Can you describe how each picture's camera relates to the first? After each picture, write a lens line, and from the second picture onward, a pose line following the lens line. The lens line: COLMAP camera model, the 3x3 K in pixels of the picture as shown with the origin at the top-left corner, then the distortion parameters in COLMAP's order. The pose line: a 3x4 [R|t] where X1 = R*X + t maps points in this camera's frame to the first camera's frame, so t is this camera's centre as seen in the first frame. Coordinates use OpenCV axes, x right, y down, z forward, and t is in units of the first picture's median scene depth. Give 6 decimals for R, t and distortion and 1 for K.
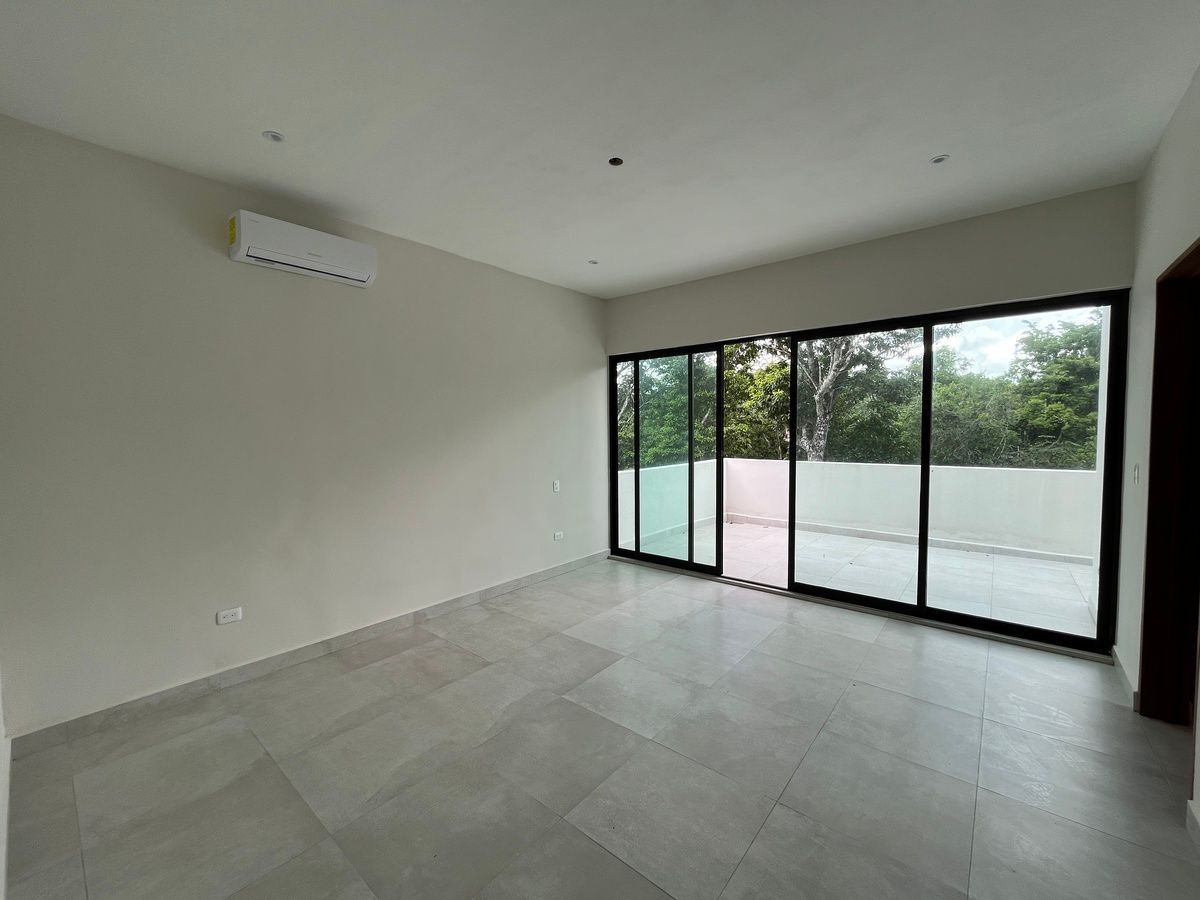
lens RADIAL K [[486.1, 0, 598.1], [0, 486.1, 449.7], [0, 0, 1]] dist [-0.002087, -0.000112]
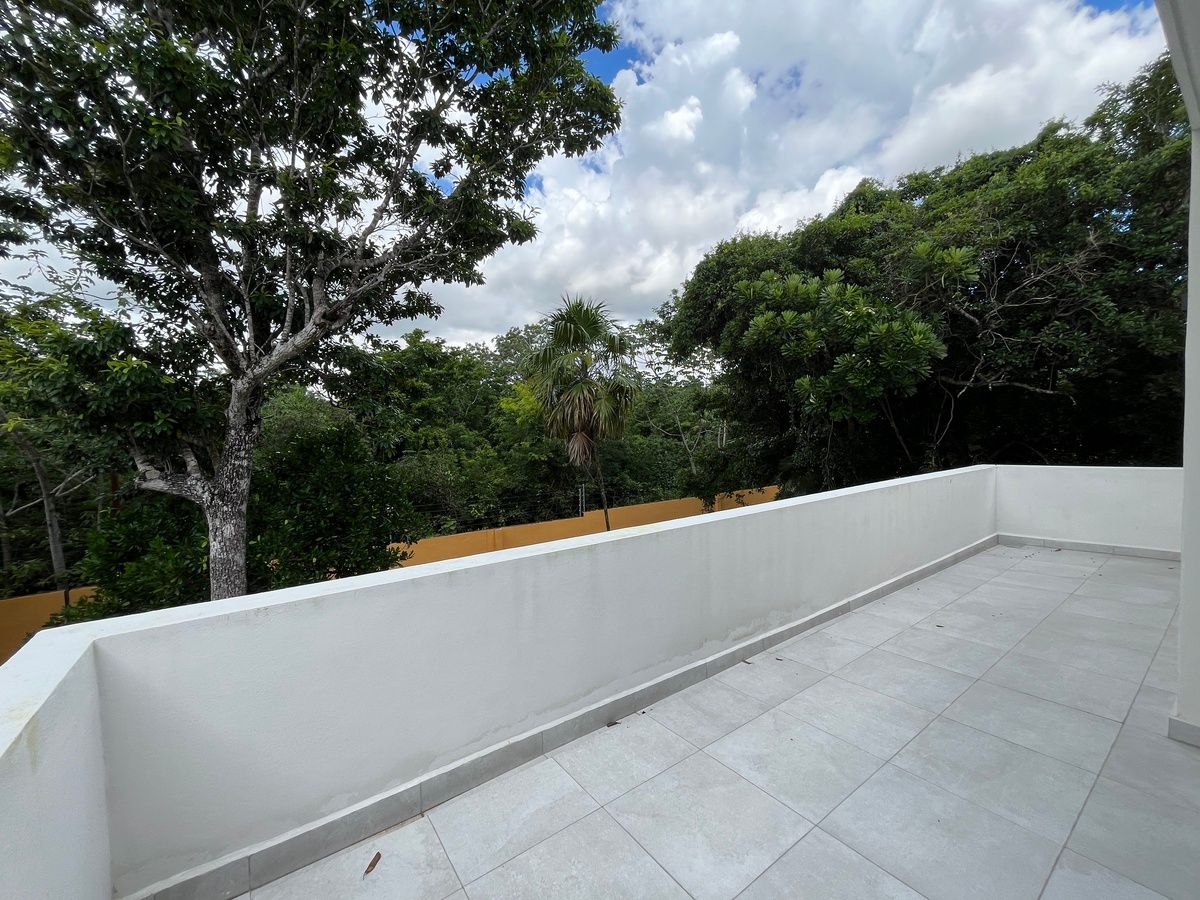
lens RADIAL K [[486.1, 0, 598.7], [0, 486.1, 447.6], [0, 0, 1]] dist [-0.002087, -0.000112]
pose [[0.251079, -0.024455, 0.967658, 0.094281], [0.063159, 0.997964, 0.008833, -0.032040], [-0.965904, 0.058898, 0.252112, 0.548479]]
